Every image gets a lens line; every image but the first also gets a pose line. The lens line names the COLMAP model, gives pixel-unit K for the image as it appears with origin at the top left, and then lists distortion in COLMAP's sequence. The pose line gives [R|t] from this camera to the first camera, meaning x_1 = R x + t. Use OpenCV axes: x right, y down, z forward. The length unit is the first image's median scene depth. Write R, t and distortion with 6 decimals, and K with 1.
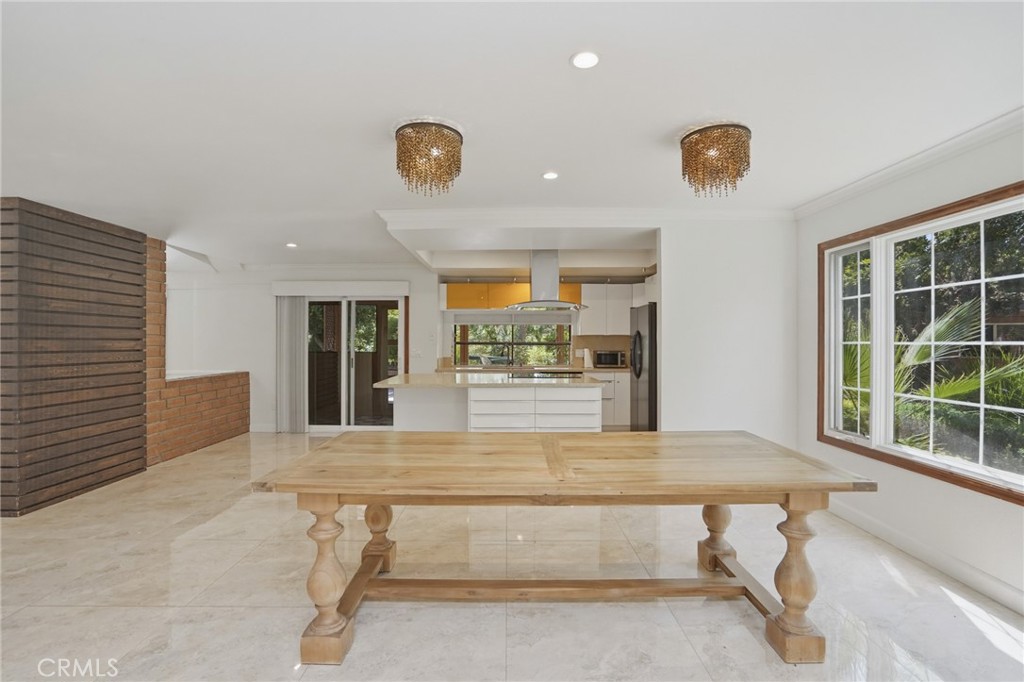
lens RADIAL K [[484.2, 0, 512.0], [0, 484.2, 341.0], [0, 0, 1]] dist [-0.061009, 0.027370]
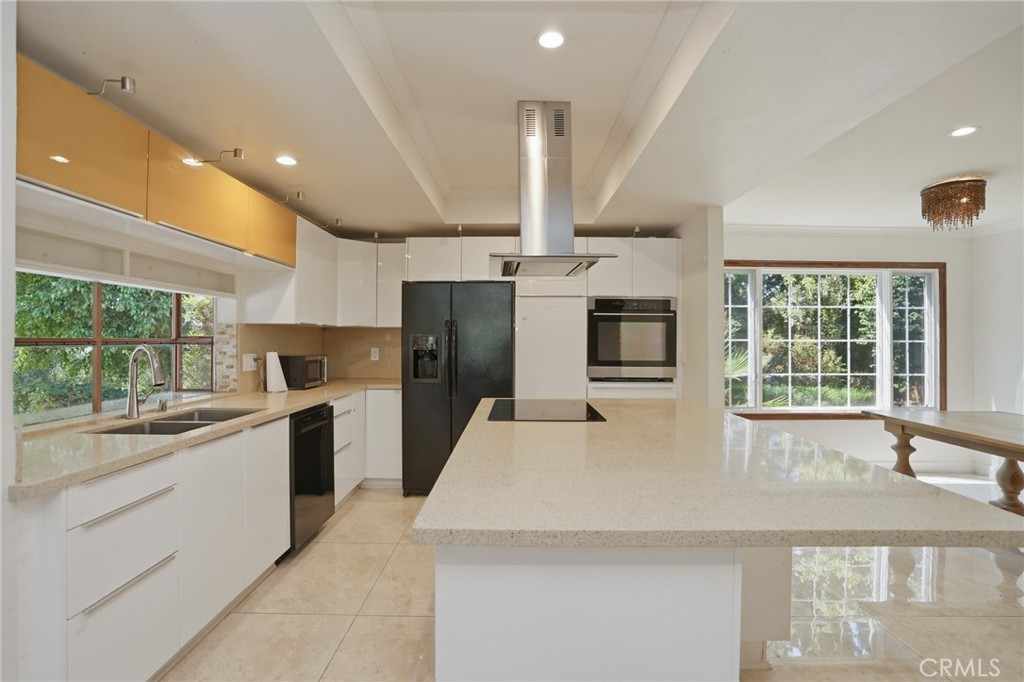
lens RADIAL K [[484.2, 0, 512.0], [0, 484.2, 341.0], [0, 0, 1]] dist [-0.061009, 0.027370]
pose [[0.009946, -0.000762, 0.999950, -0.326935], [-0.005826, 0.999983, 0.000820, 0.003346], [-0.999934, -0.005834, 0.009941, 0.795803]]
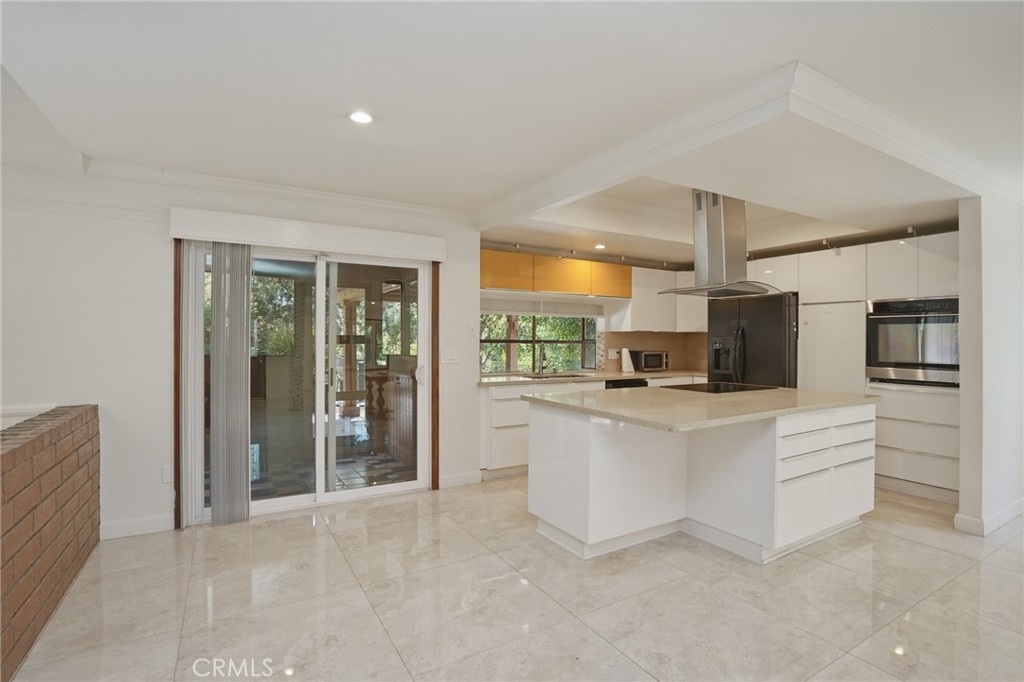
lens RADIAL K [[484.2, 0, 512.0], [0, 484.2, 341.0], [0, 0, 1]] dist [-0.061009, 0.027370]
pose [[0.857735, 0.004640, 0.514071, -0.438324], [-0.007958, 0.999959, 0.004252, 0.001928], [-0.514030, -0.007738, 0.857737, 0.427599]]
